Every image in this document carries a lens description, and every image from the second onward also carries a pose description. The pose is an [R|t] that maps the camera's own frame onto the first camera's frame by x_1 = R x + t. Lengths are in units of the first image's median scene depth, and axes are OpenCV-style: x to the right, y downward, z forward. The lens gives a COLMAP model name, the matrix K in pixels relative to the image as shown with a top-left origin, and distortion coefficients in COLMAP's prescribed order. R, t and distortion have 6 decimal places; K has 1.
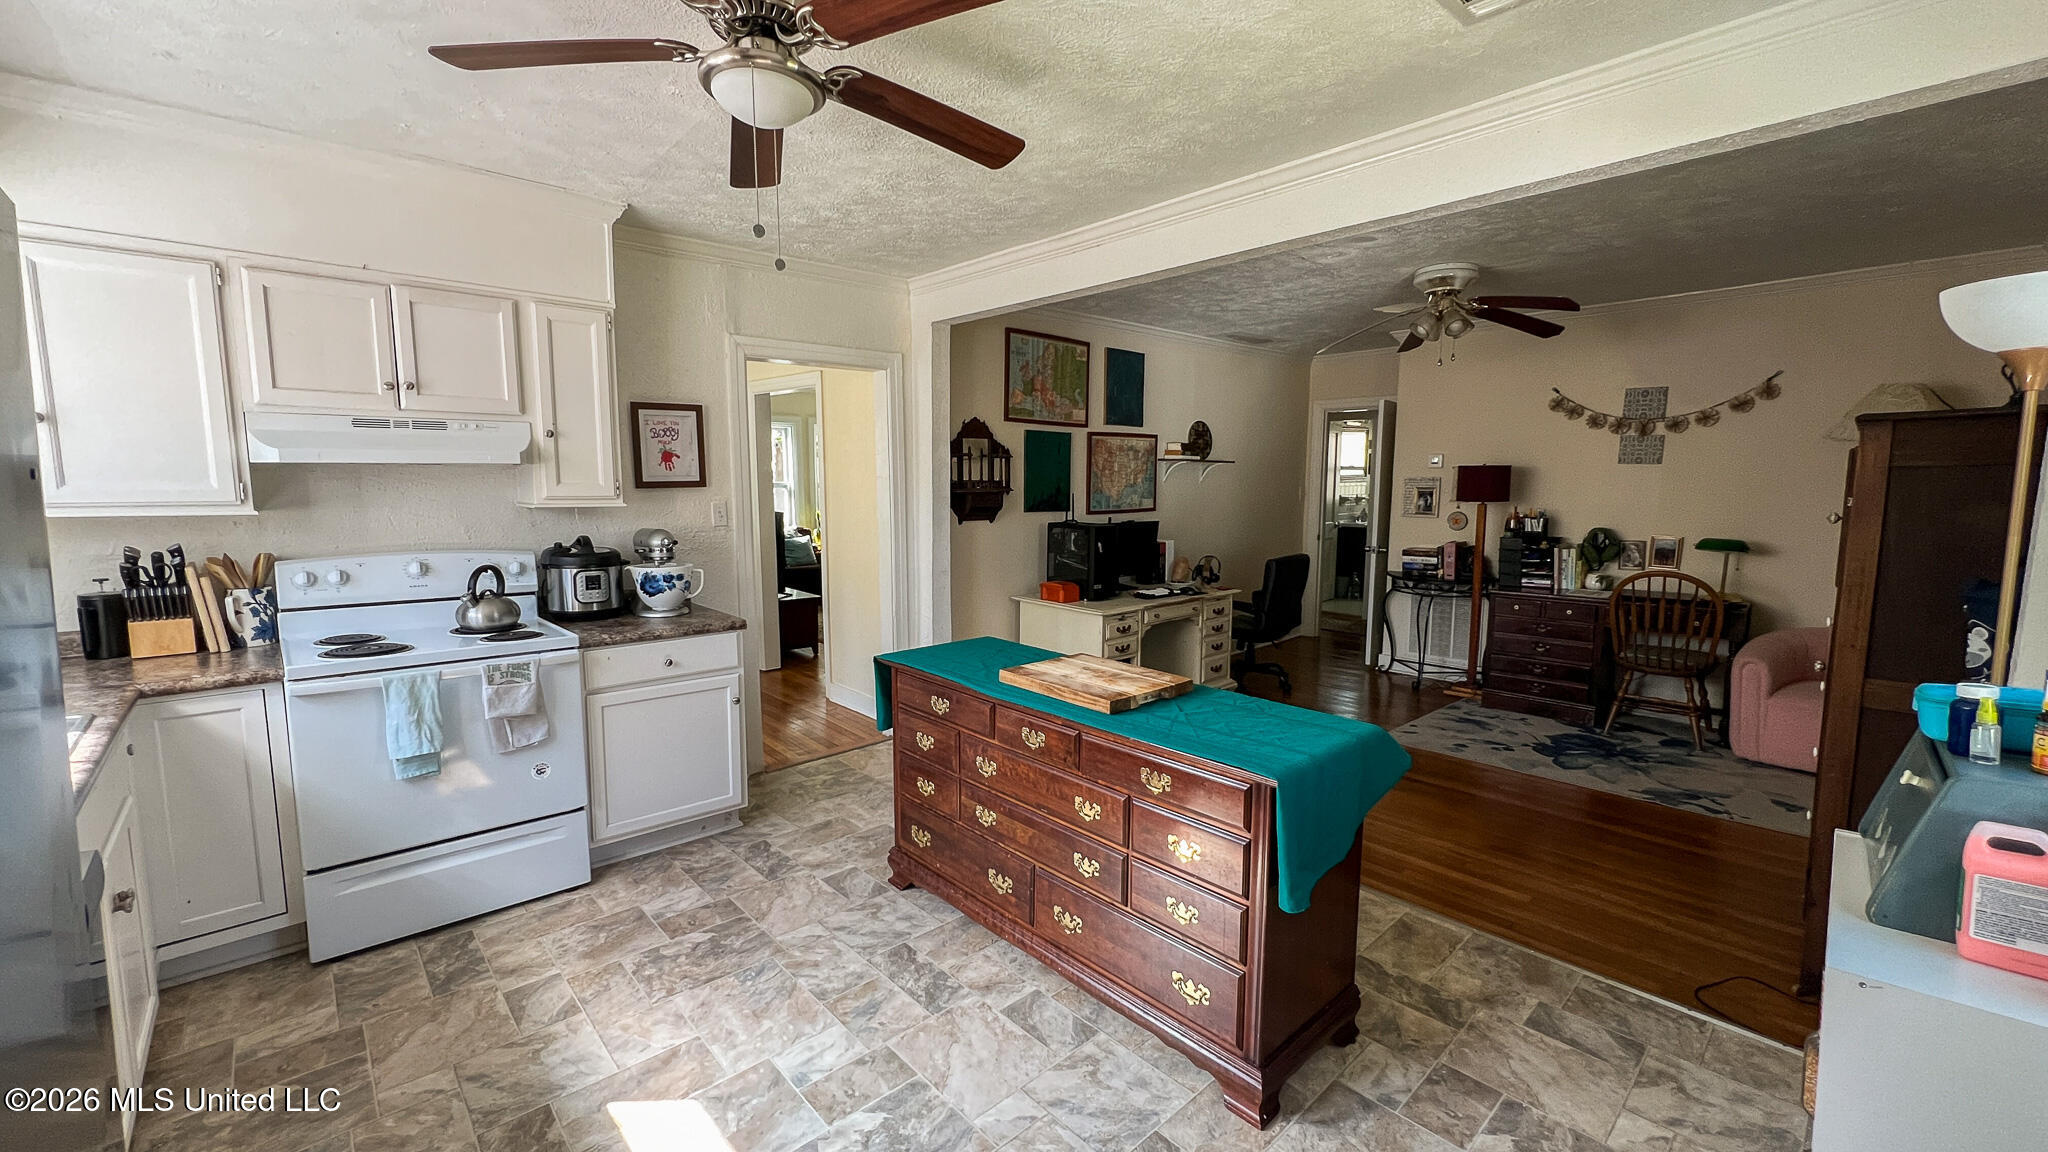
lens RADIAL K [[814.6, 0, 1025.7], [0, 814.6, 576.5], [0, 0, 1]] dist [-0.002284, 0.000482]
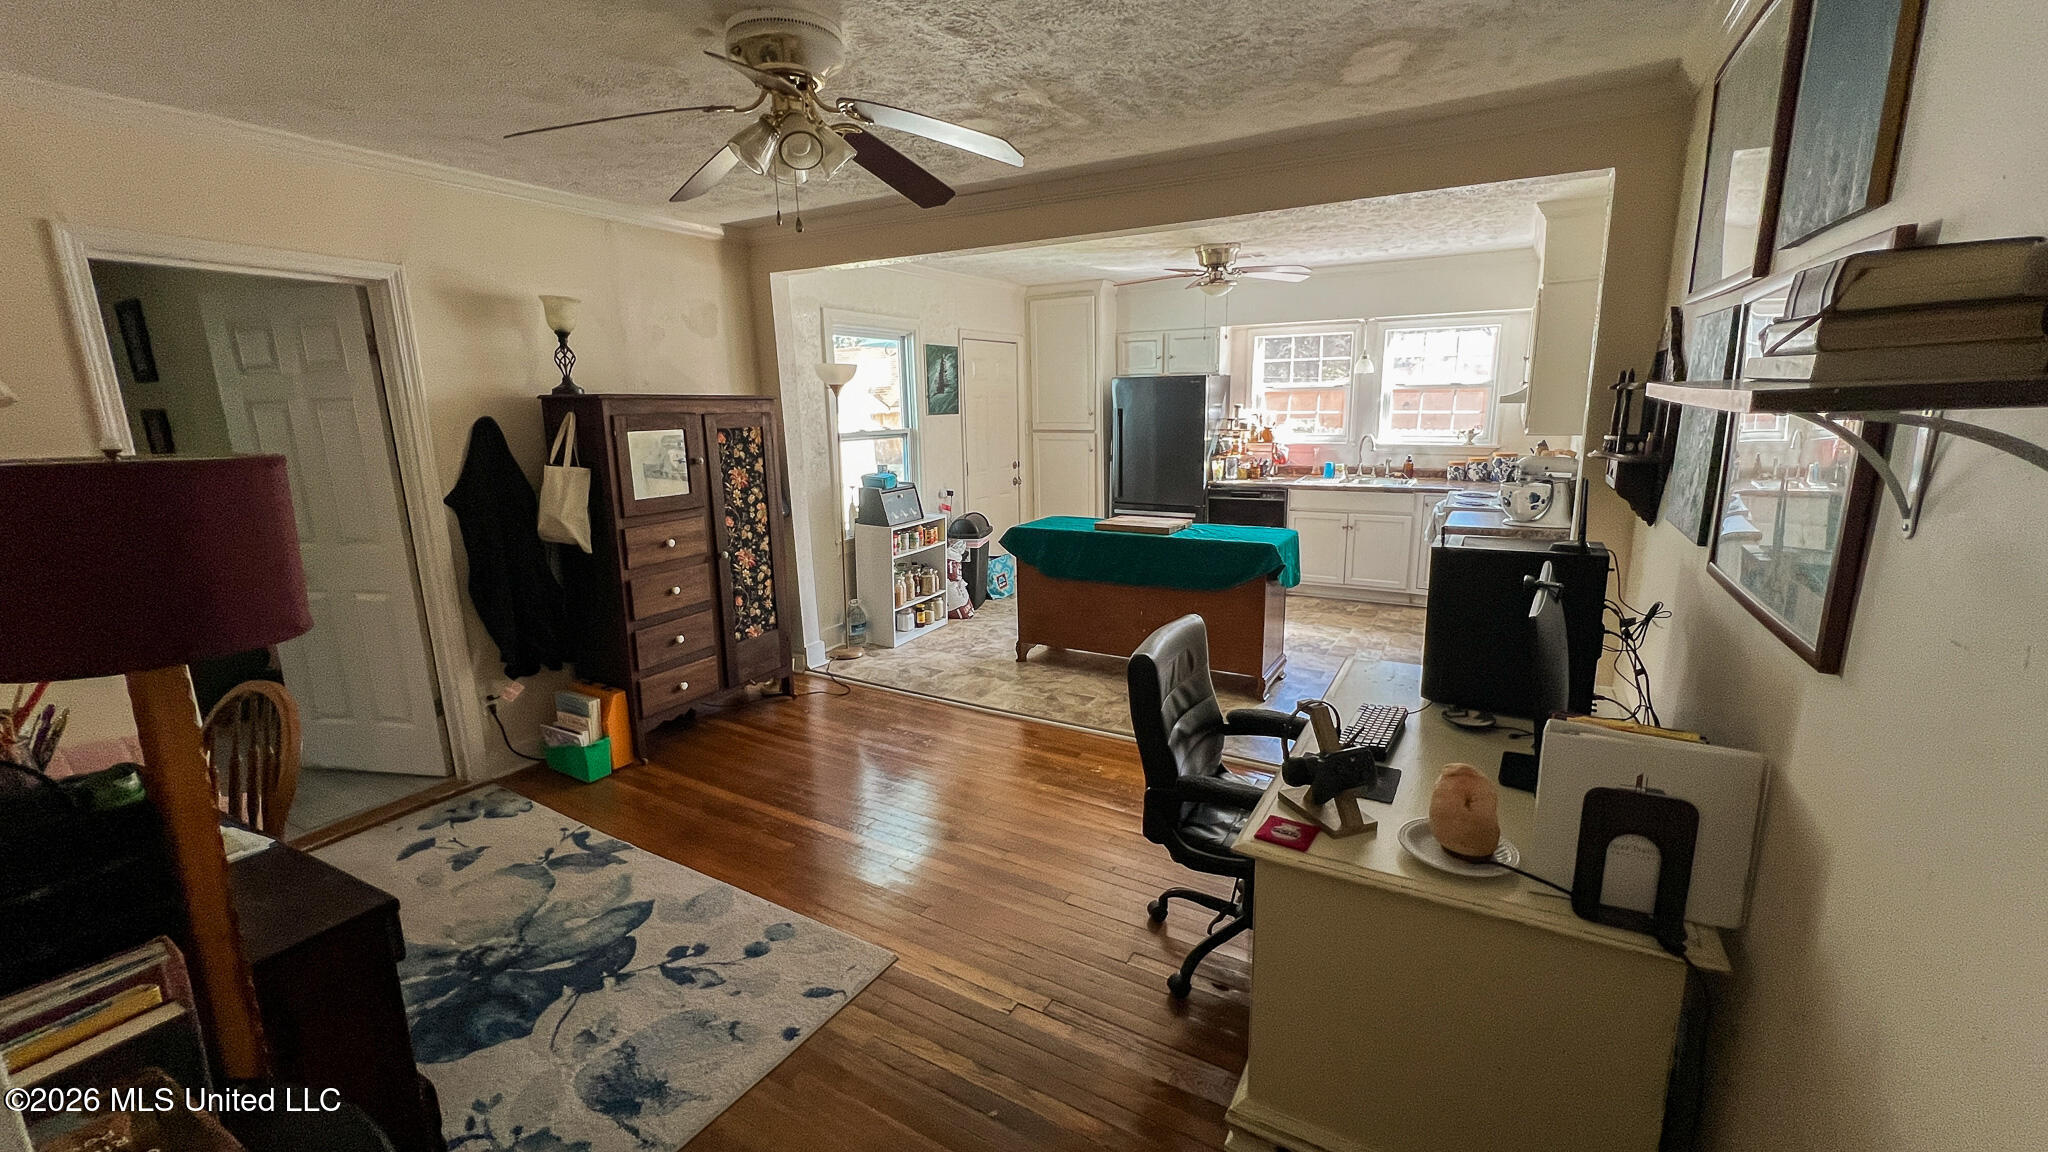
lens RADIAL K [[814.6, 0, 1025.7], [0, 814.6, 576.5], [0, 0, 1]] dist [-0.002284, 0.000482]
pose [[-0.953897, 0.082172, -0.288667, 0.550382], [-0.016261, 0.946229, 0.323090, -0.226597], [0.299694, 0.312888, -0.901268, 1.612802]]
